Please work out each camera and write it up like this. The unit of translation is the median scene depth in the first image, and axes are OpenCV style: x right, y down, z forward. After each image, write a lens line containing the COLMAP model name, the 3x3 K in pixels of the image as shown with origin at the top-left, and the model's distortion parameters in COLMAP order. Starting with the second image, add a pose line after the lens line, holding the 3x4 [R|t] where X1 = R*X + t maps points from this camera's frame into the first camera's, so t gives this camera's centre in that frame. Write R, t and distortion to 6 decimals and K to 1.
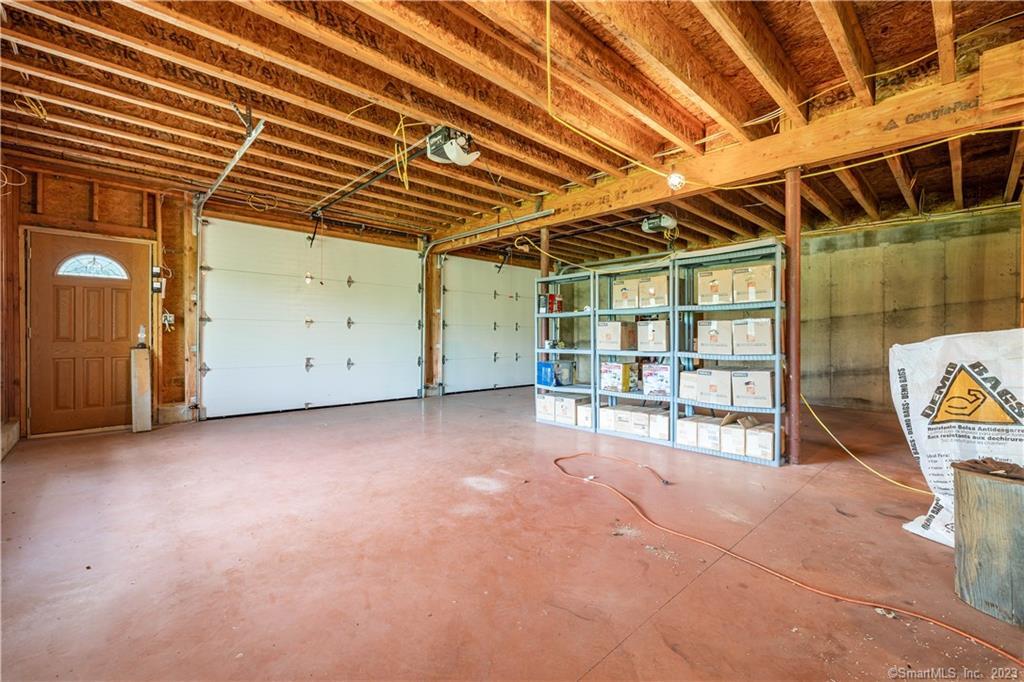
lens RADIAL K [[433.3, 0, 509.5], [0, 433.3, 336.8], [0, 0, 1]] dist [-0.013719, -0.000377]
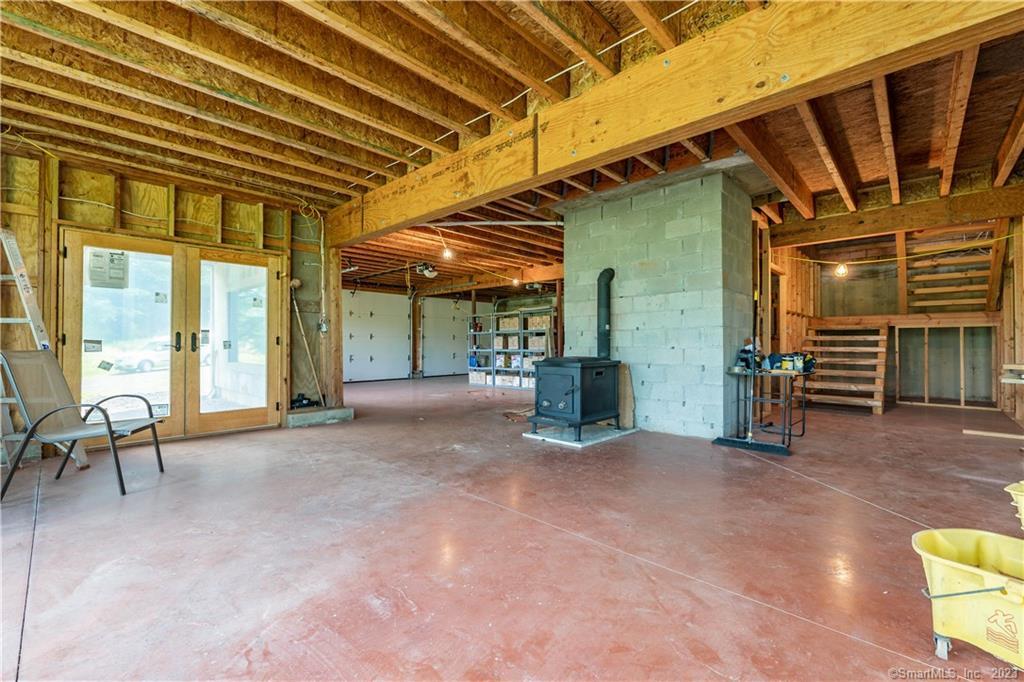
lens RADIAL K [[433.3, 0, 518.3], [0, 433.3, 340.0], [0, 0, 1]] dist [-0.013719, -0.000377]
pose [[0.997365, -0.007538, 0.072150, 0.149882], [0.008115, 0.999937, -0.007710, 0.000867], [-0.072088, 0.008275, 0.997364, -1.088476]]
